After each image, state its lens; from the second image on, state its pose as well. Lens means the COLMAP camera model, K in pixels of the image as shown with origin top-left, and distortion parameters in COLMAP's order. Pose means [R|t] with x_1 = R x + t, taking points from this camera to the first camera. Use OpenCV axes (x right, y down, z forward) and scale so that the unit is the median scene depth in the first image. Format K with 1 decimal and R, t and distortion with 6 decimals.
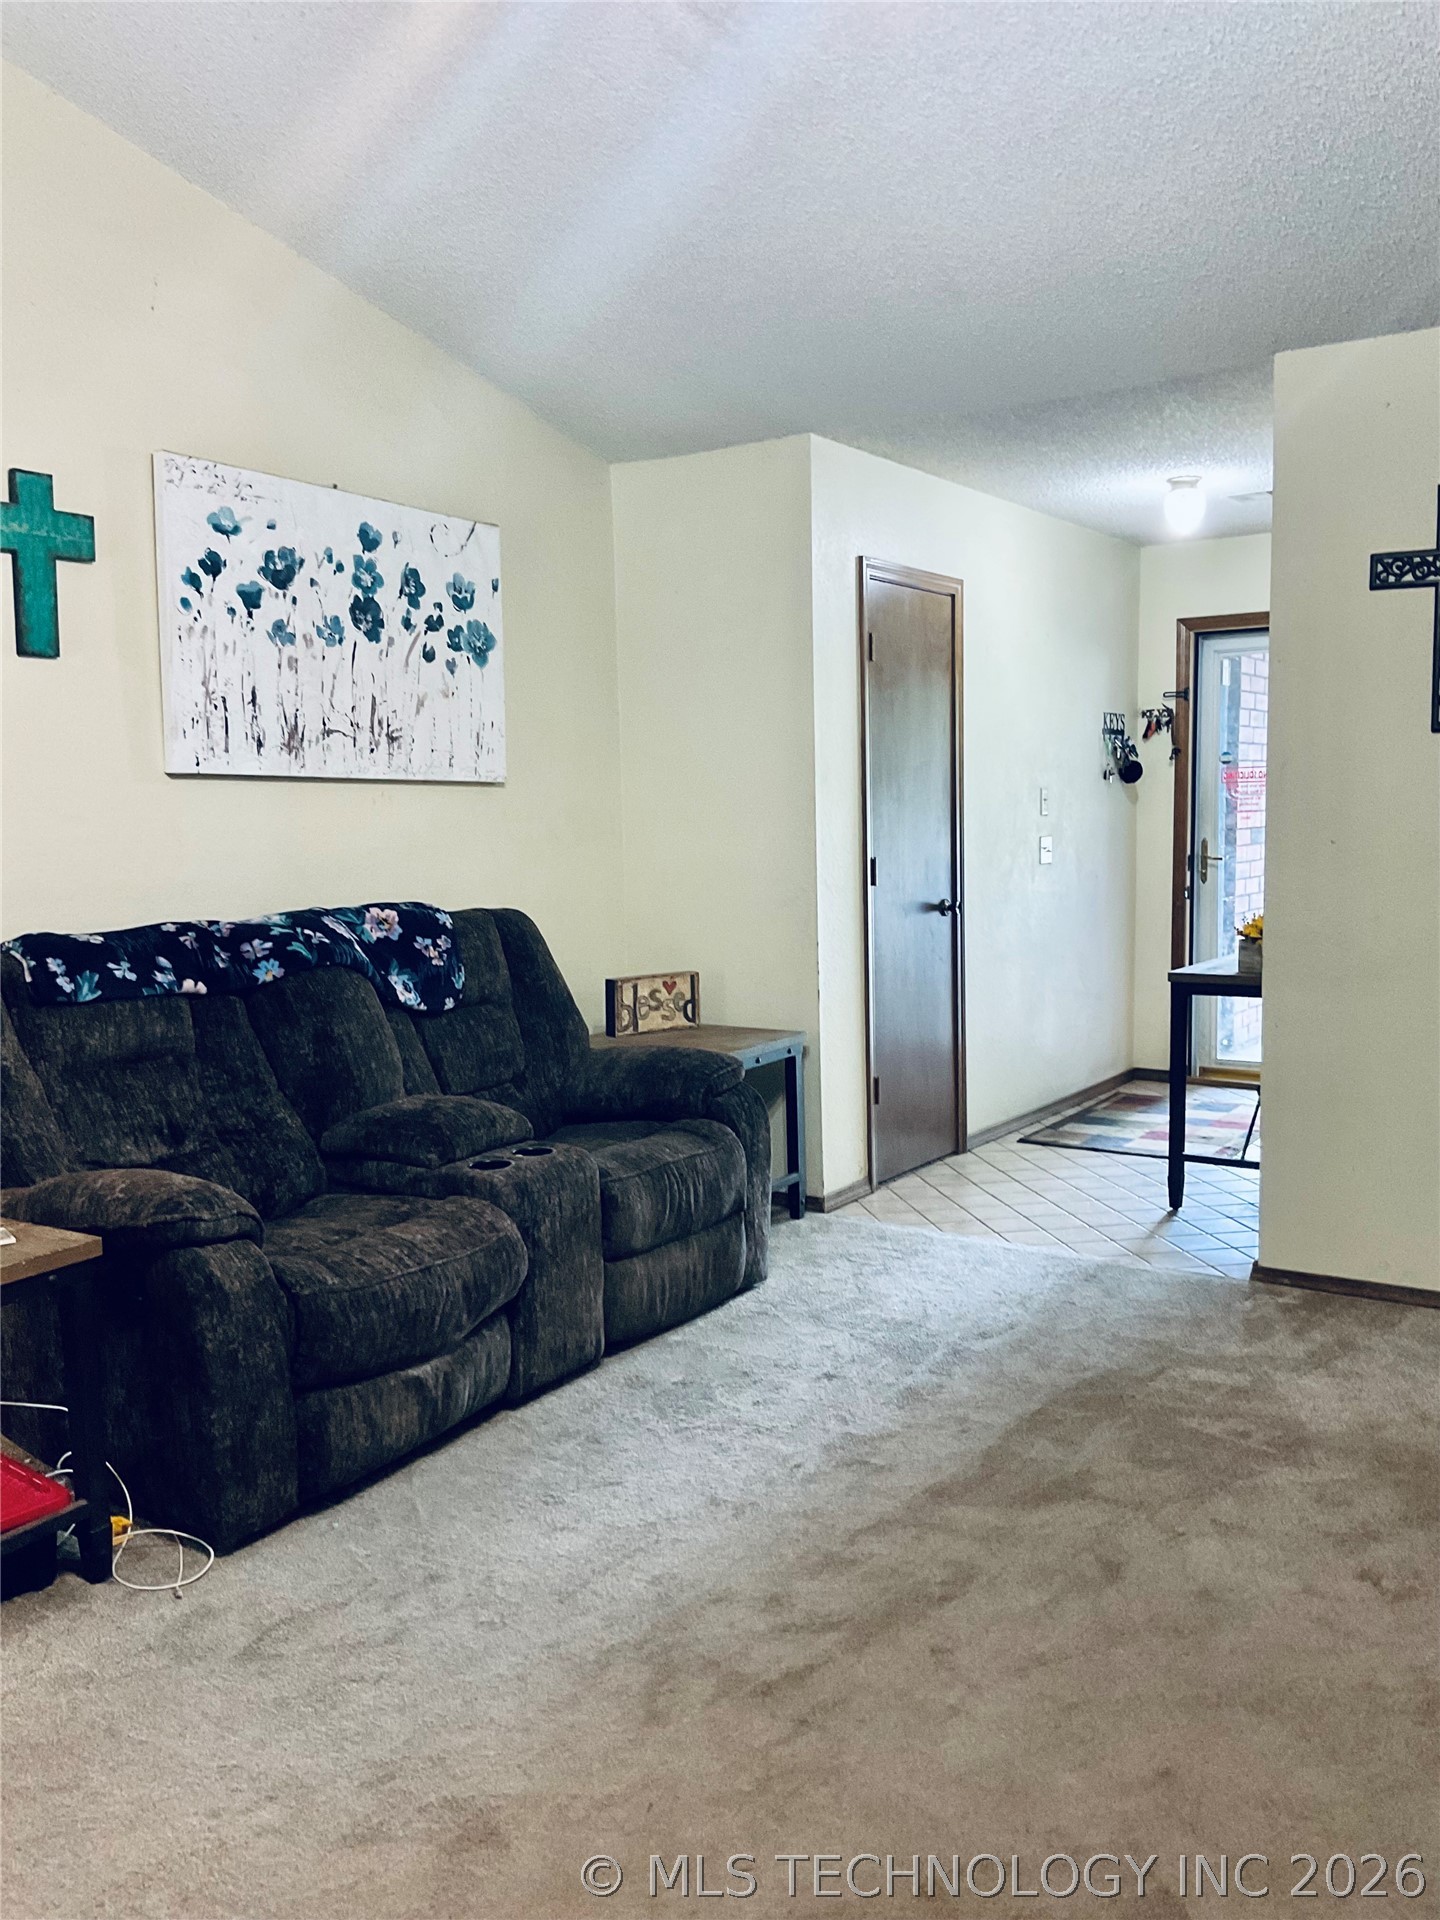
lens RADIAL K [[1587.0, 0, 716.4], [0, 1587.0, 958.3], [0, 0, 1]] dist [0.103380, -0.177571]
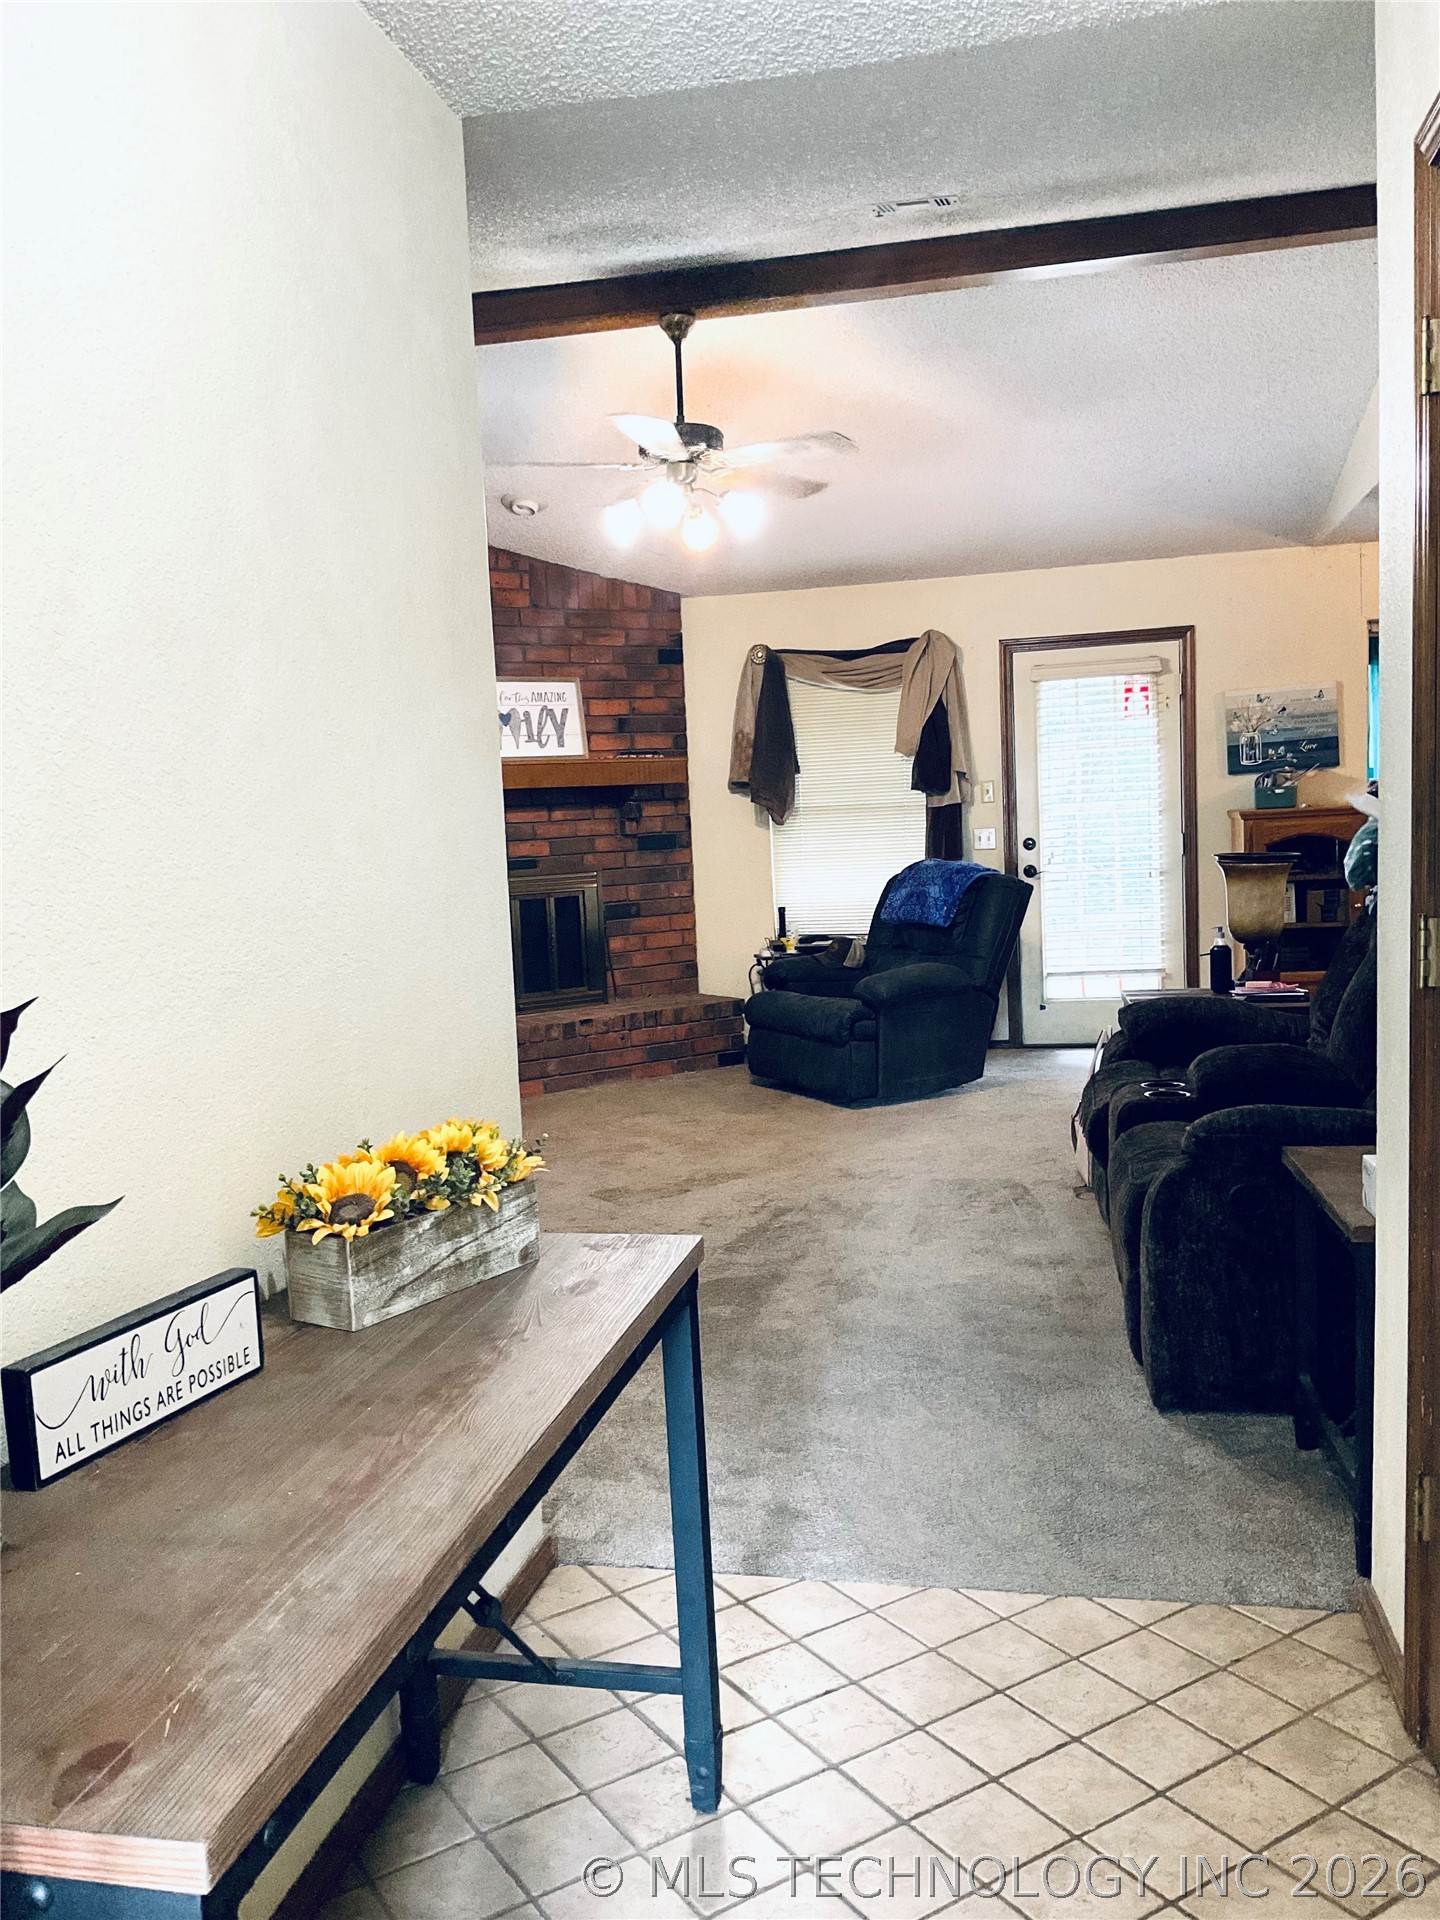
lens RADIAL K [[1587.0, 0, 714.0], [0, 1587.0, 972.5], [0, 0, 1]] dist [0.103380, -0.177571]
pose [[-0.924755, 0.092735, -0.369091, 0.513110], [0.021973, 0.981249, 0.191486, -0.161419], [0.379928, 0.168968, -0.909453, 1.651864]]
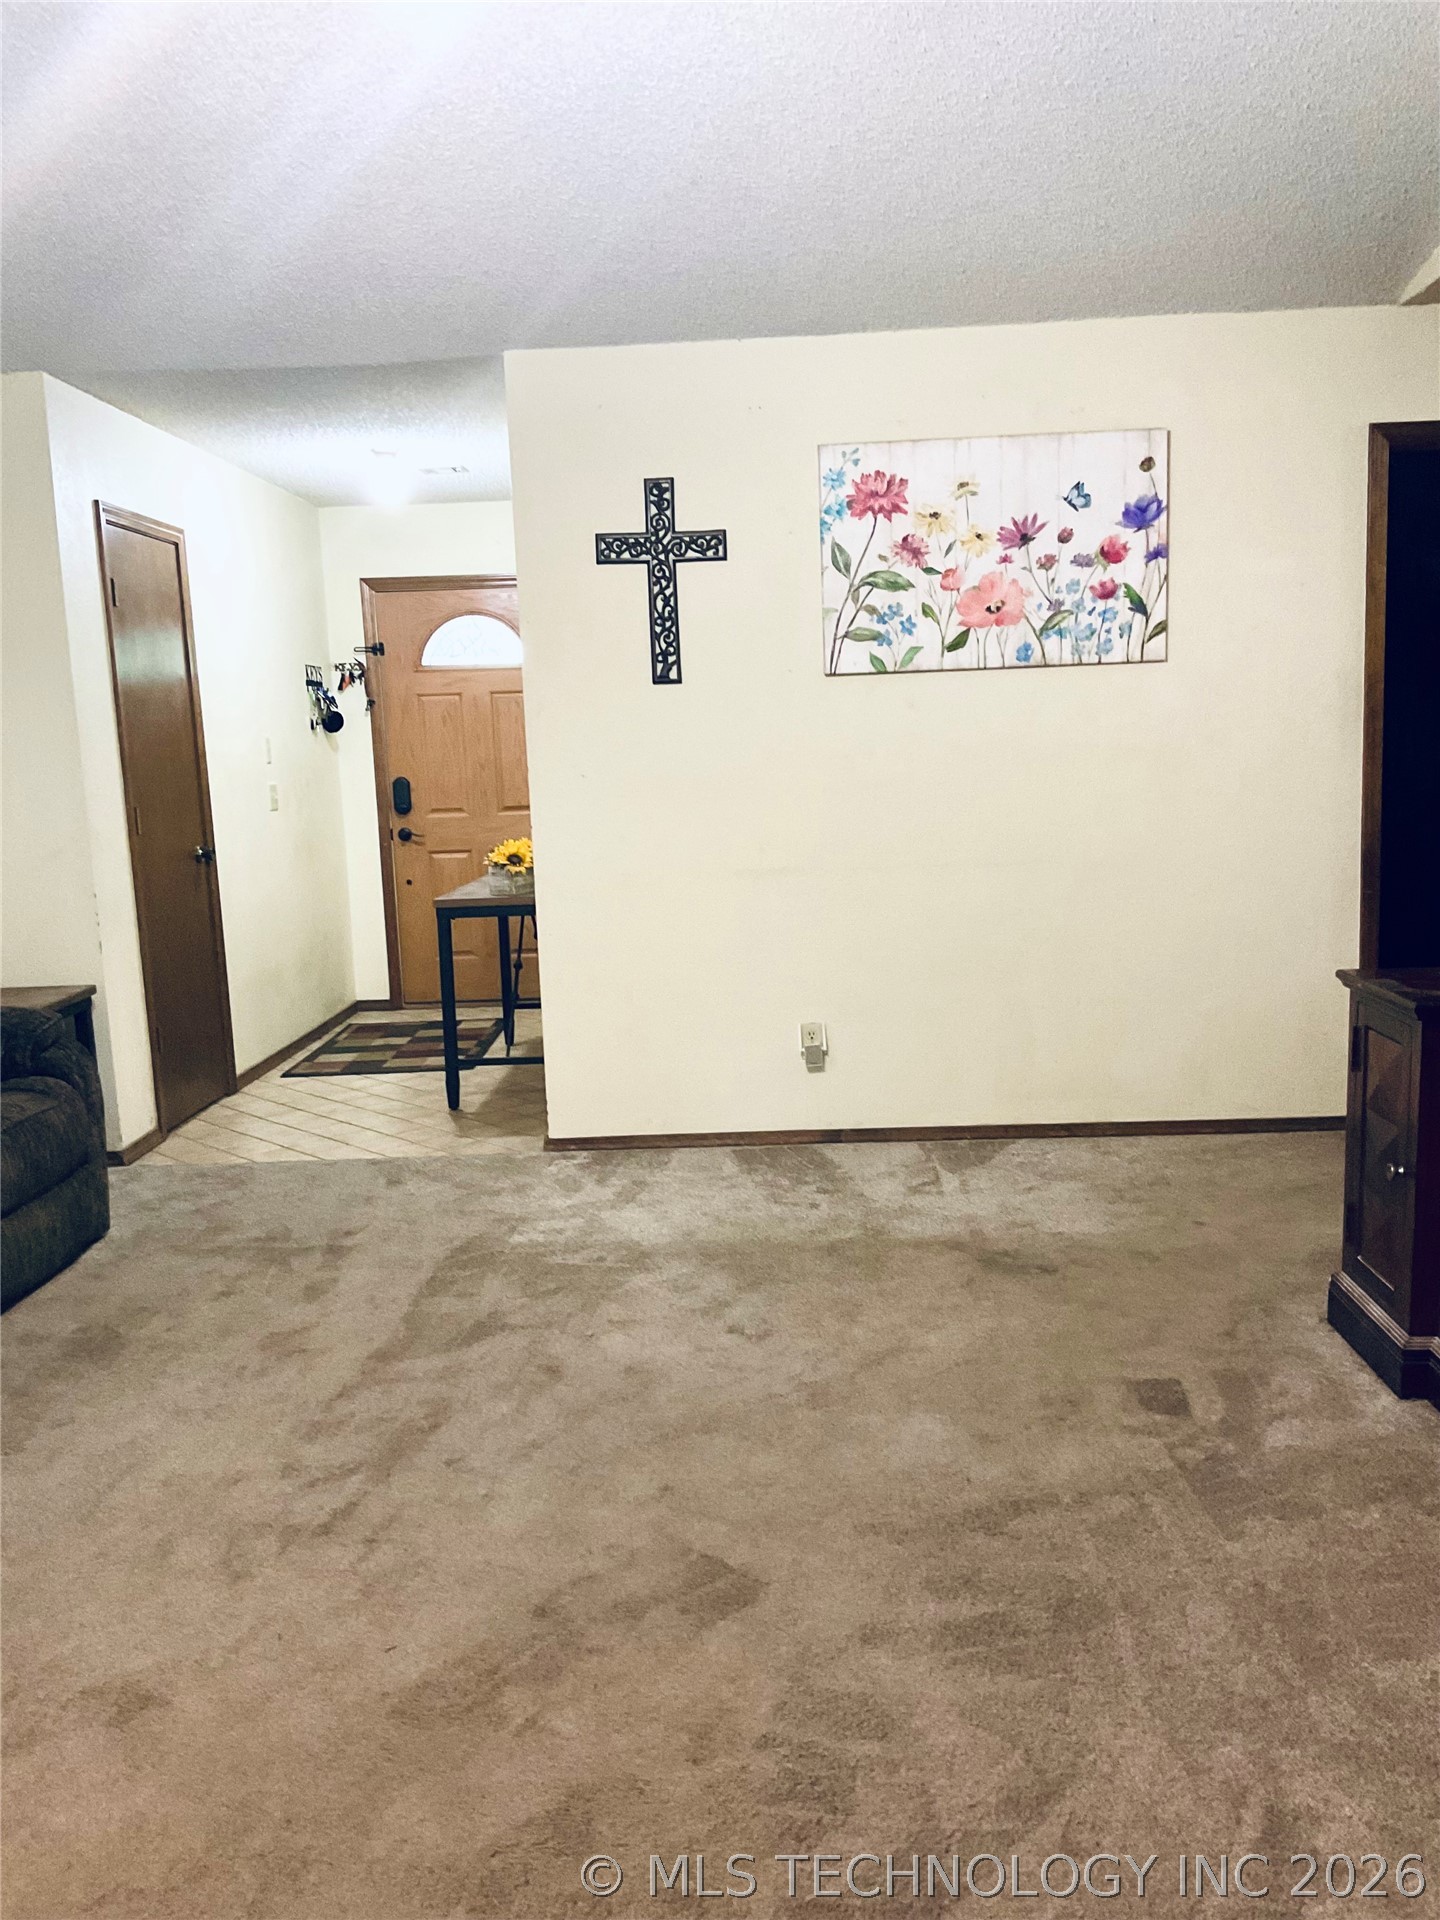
lens RADIAL K [[1587.0, 0, 722.1], [0, 1587.0, 954.5], [0, 0, 1]] dist [0.103380, -0.177571]
pose [[0.842126, -0.087880, 0.532072, -0.170466], [0.075657, 0.996128, 0.044780, 0.015067], [-0.533947, 0.002545, 0.845514, -0.055555]]
